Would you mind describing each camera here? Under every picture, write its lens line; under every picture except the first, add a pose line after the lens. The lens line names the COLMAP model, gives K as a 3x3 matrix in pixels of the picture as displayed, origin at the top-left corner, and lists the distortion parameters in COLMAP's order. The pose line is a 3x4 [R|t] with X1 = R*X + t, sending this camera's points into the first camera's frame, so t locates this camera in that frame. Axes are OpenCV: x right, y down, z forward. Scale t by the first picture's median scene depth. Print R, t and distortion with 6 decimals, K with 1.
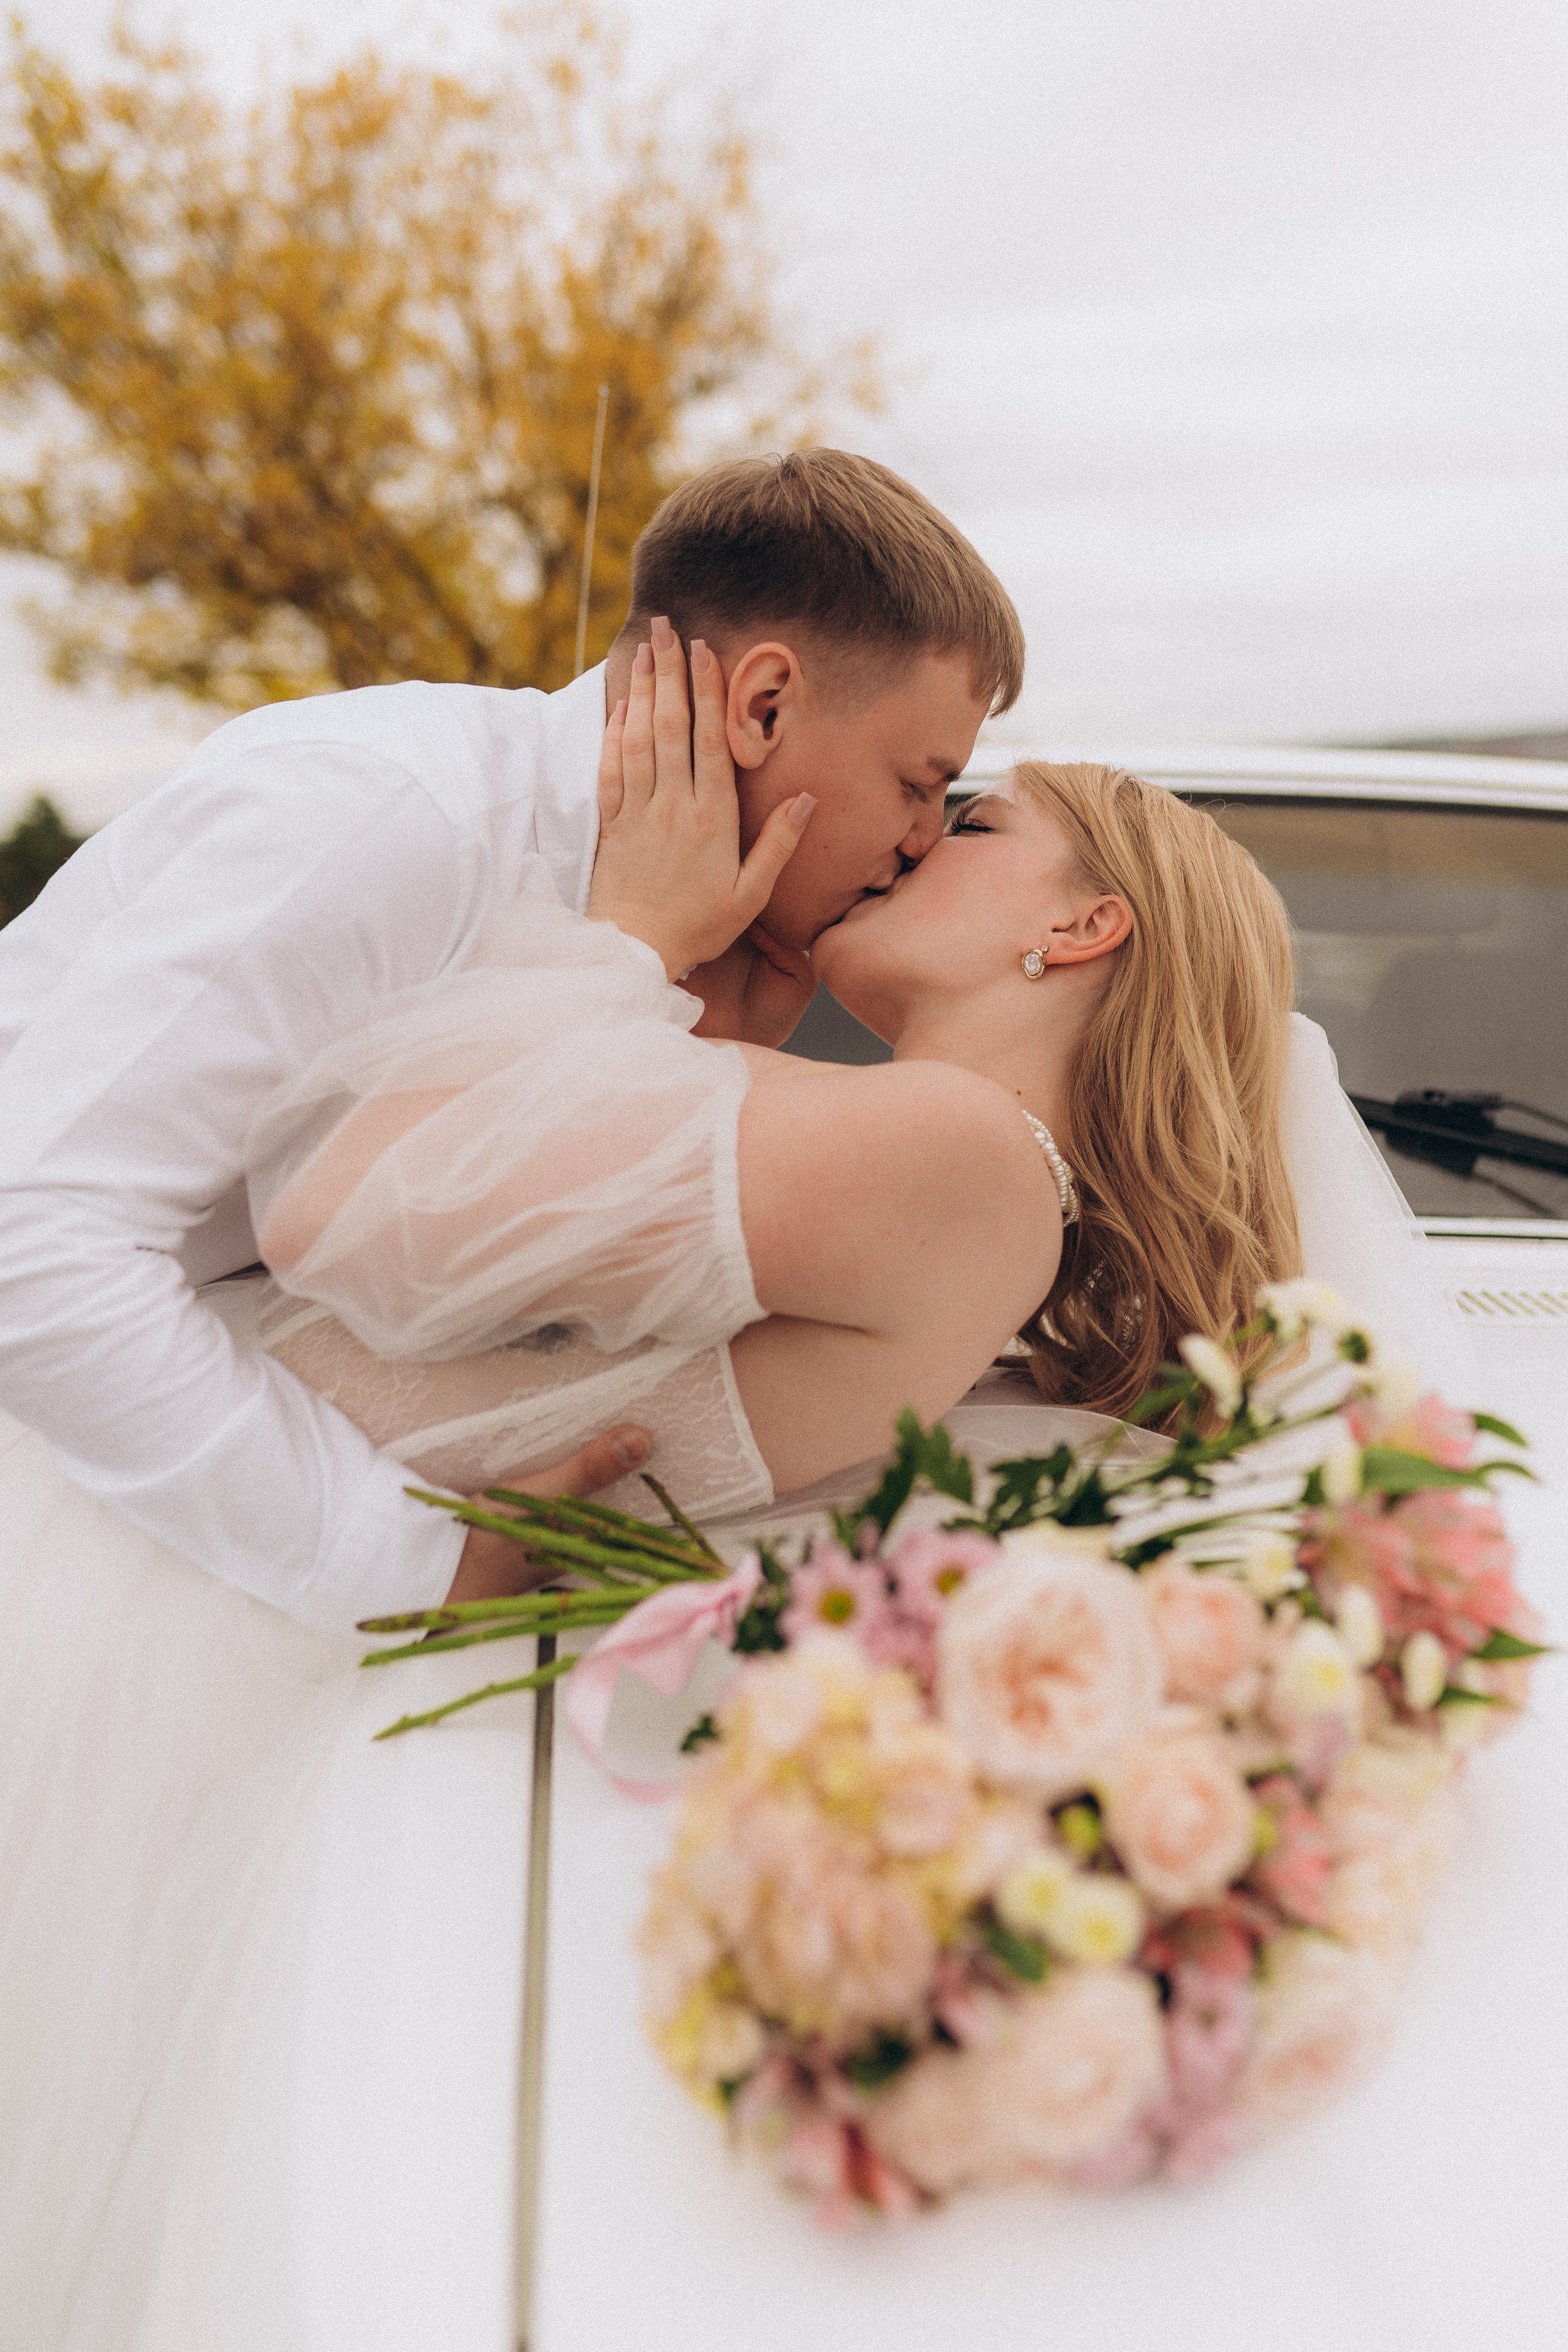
lens RADIAL K [[2244.4, 0, 805.4], [0, 2244.4, 1180.3], [0, 0, 1]] dist [-0.038795, 0.010130]
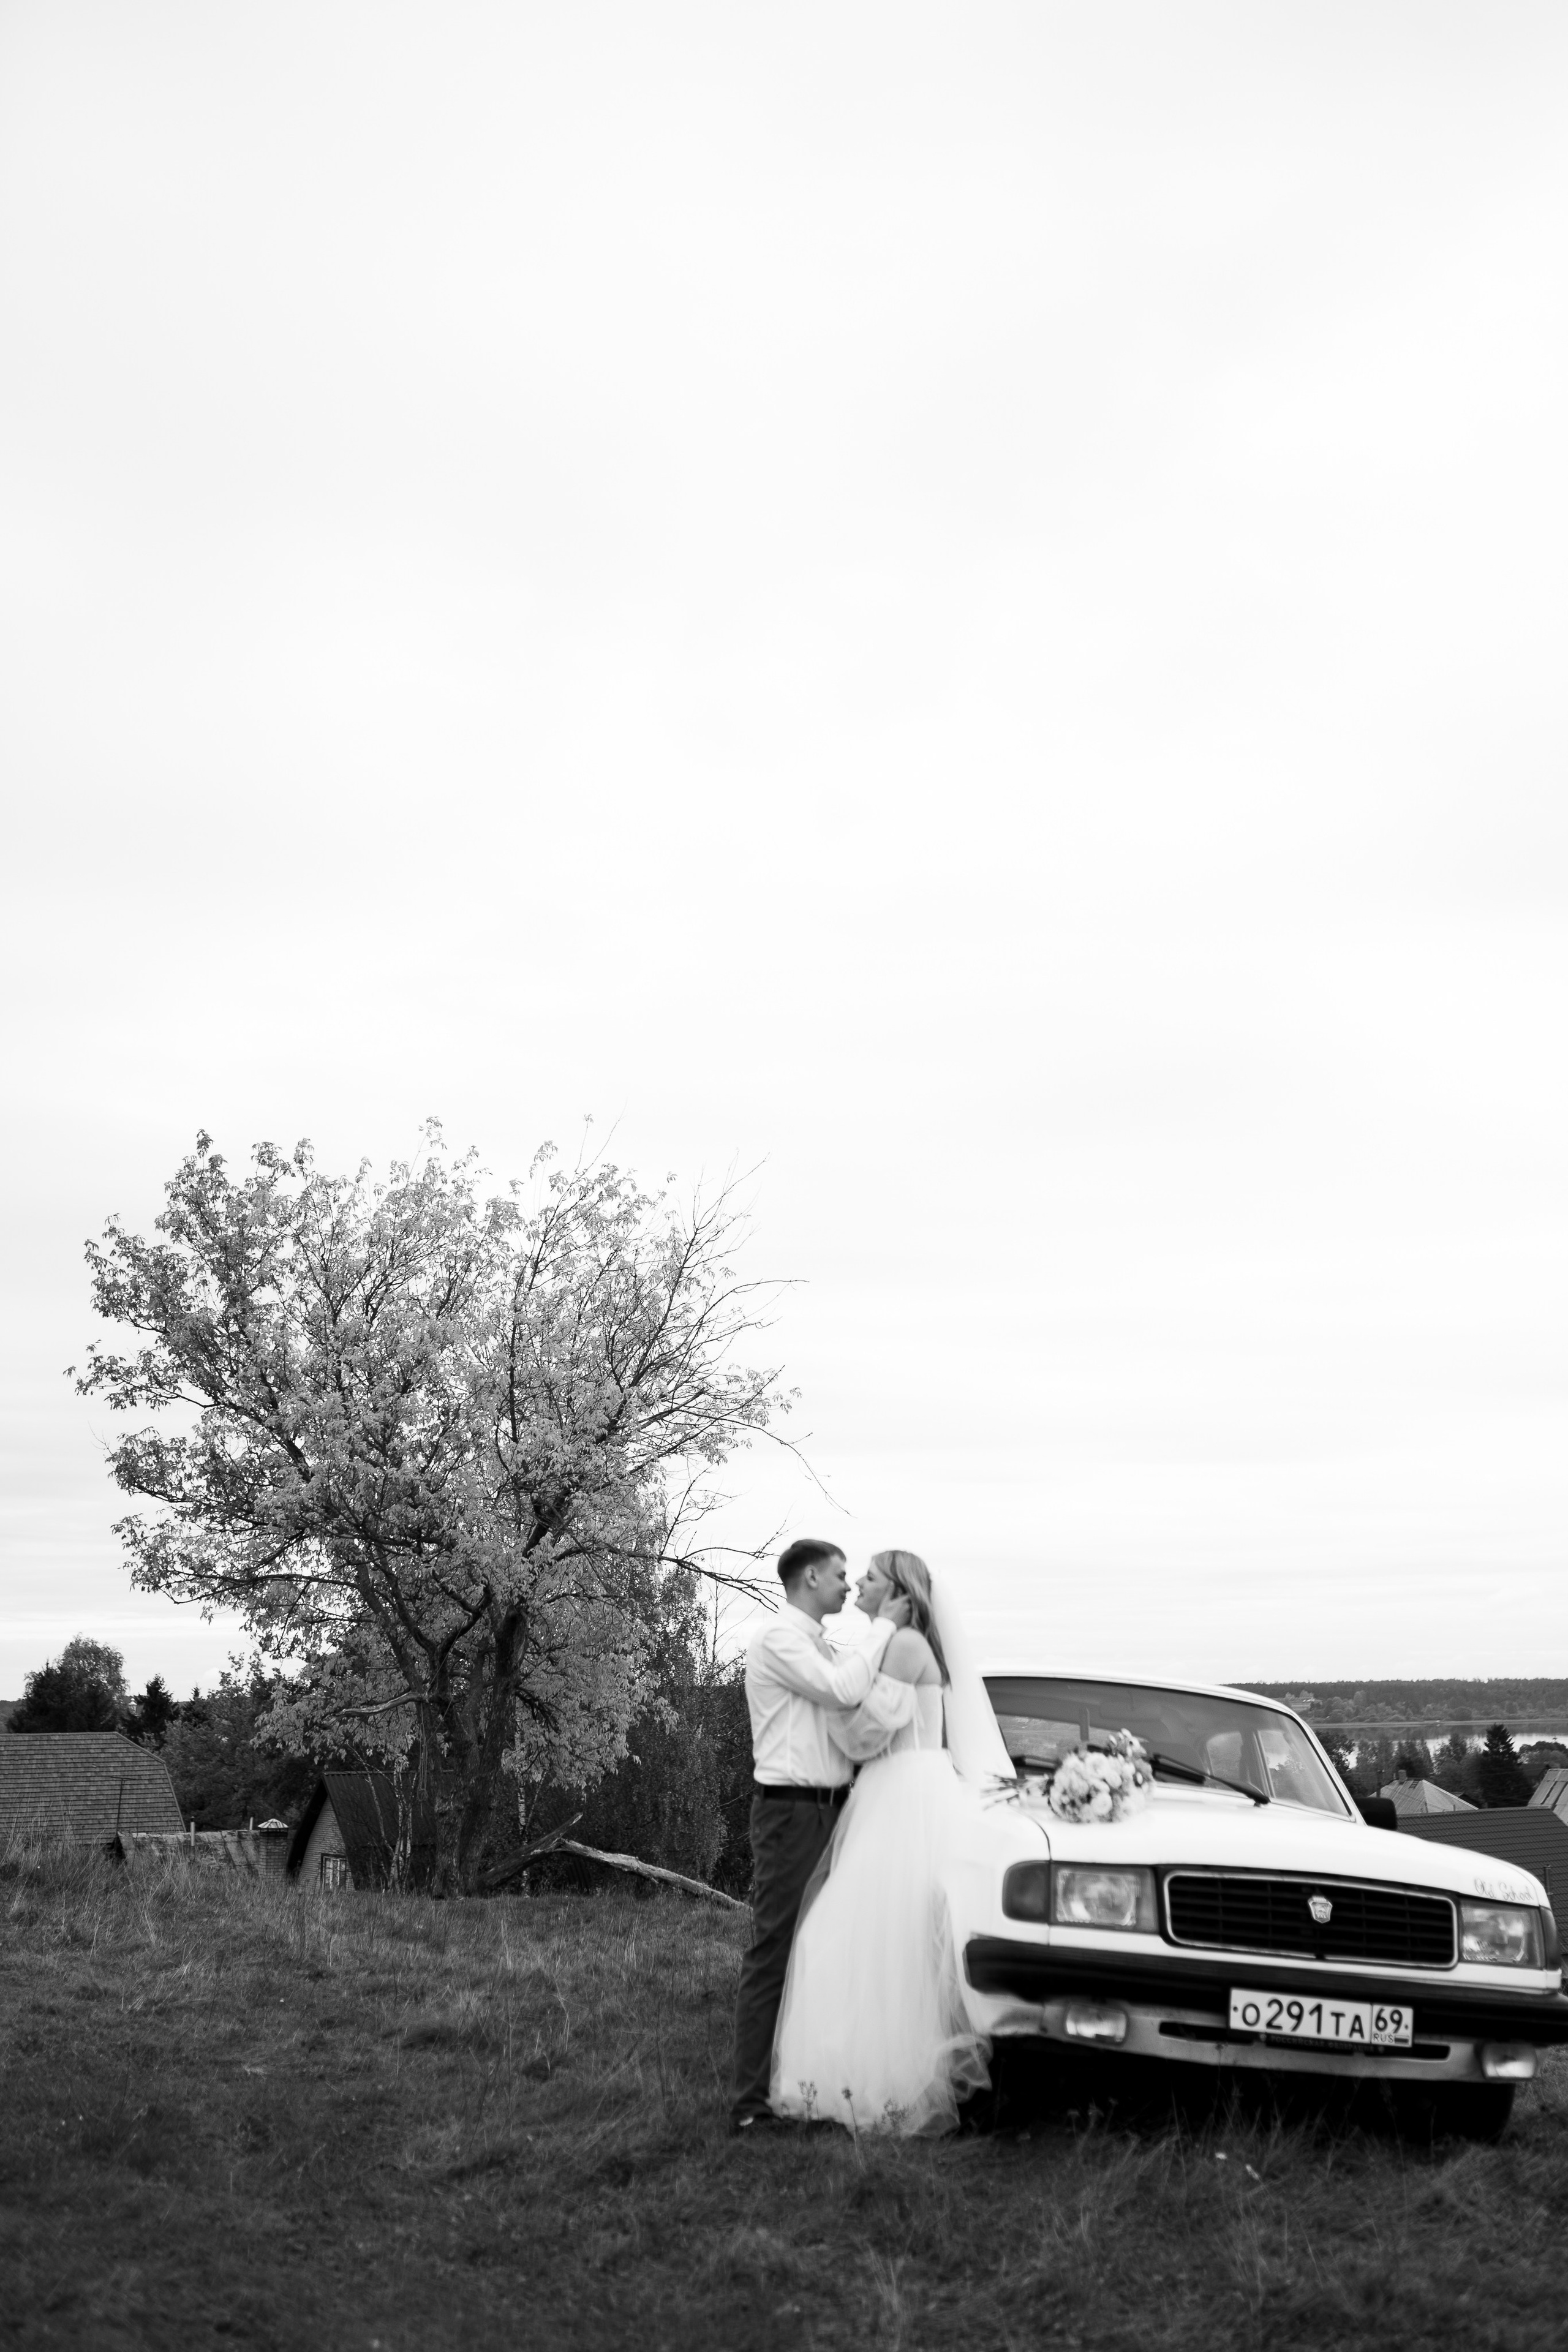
lens RADIAL K [[2244.4, 0, 805.4], [0, 2244.4, 1180.3], [0, 0, 1]] dist [-0.038795, 0.010130]
pose [[0.991455, 0.075576, 0.106326, -0.125999], [-0.027401, 0.917548, -0.396681, 0.095791], [-0.127538, 0.390378, 0.911778, -0.458575]]
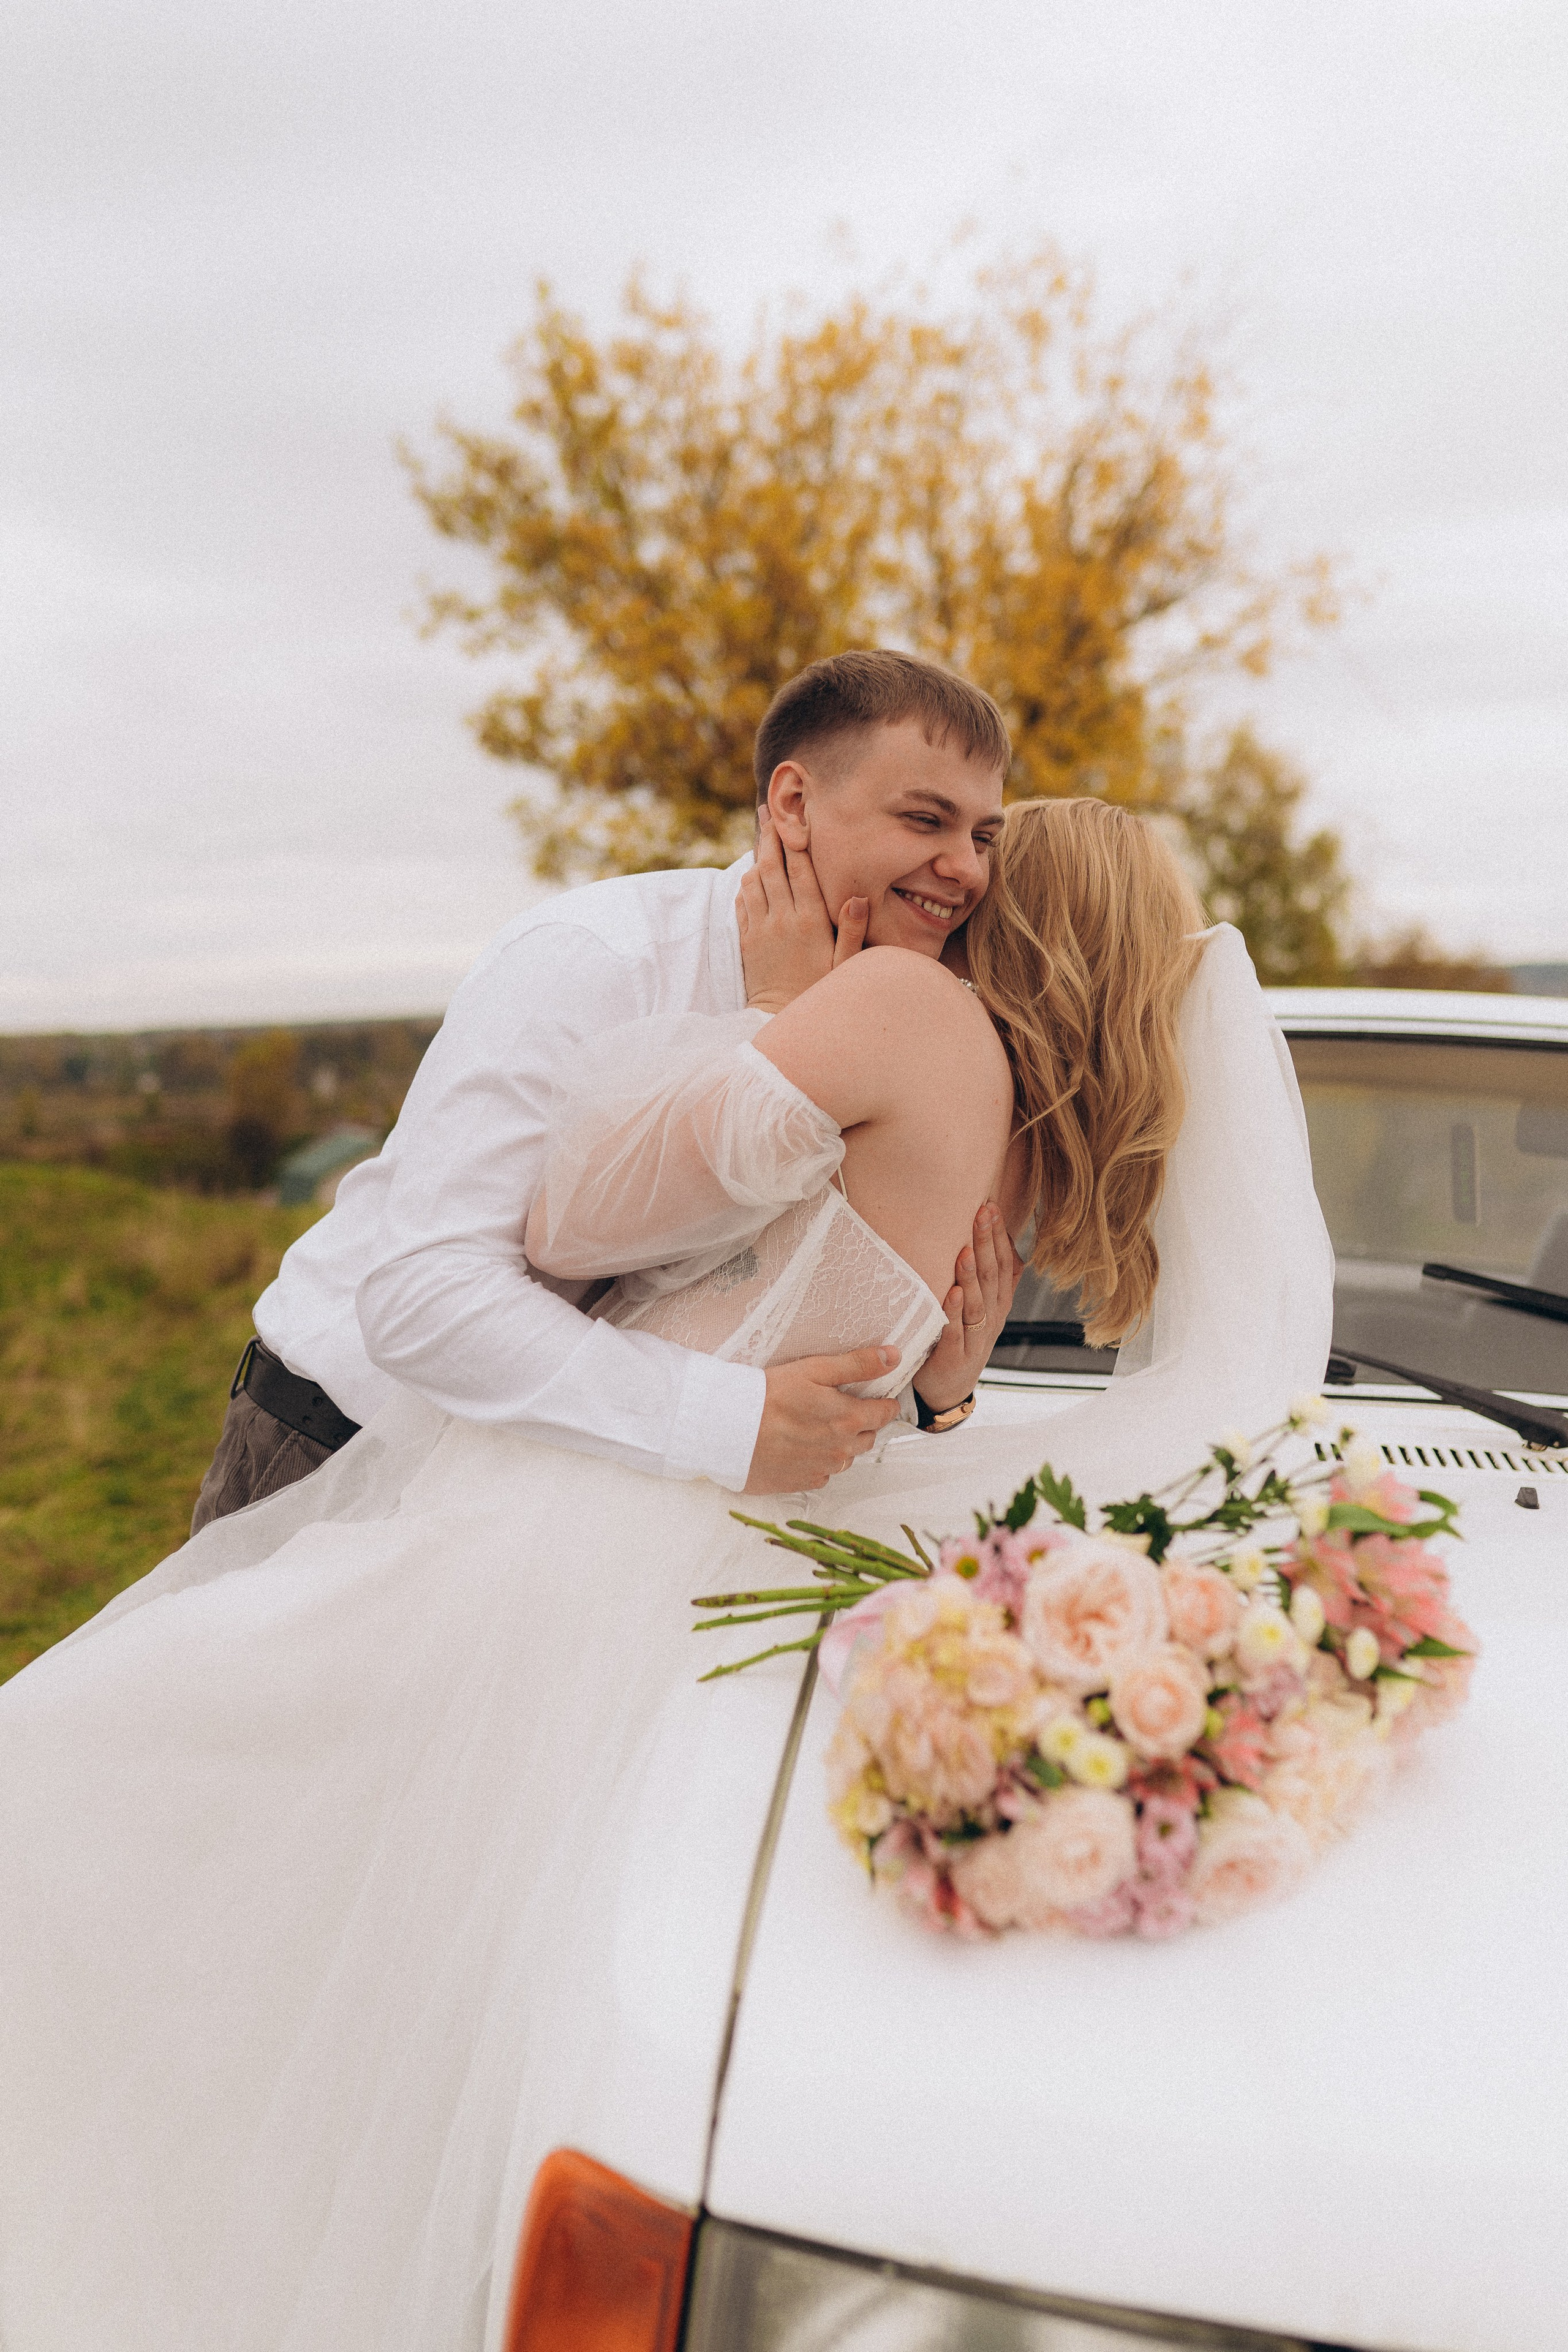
lens RADIAL K [[2244.4, 0, 805.4], [0, 2244.4, 1180.3], [0, 0, 1]] dist [-0.038795, 0.010130]
pose [[0.979940, 0.044453, -0.194271, 0.012069], [-0.060581, 0.995121, -0.077879, 0.002726], [0.189861, 0.088086, 0.977852, -0.037301]]
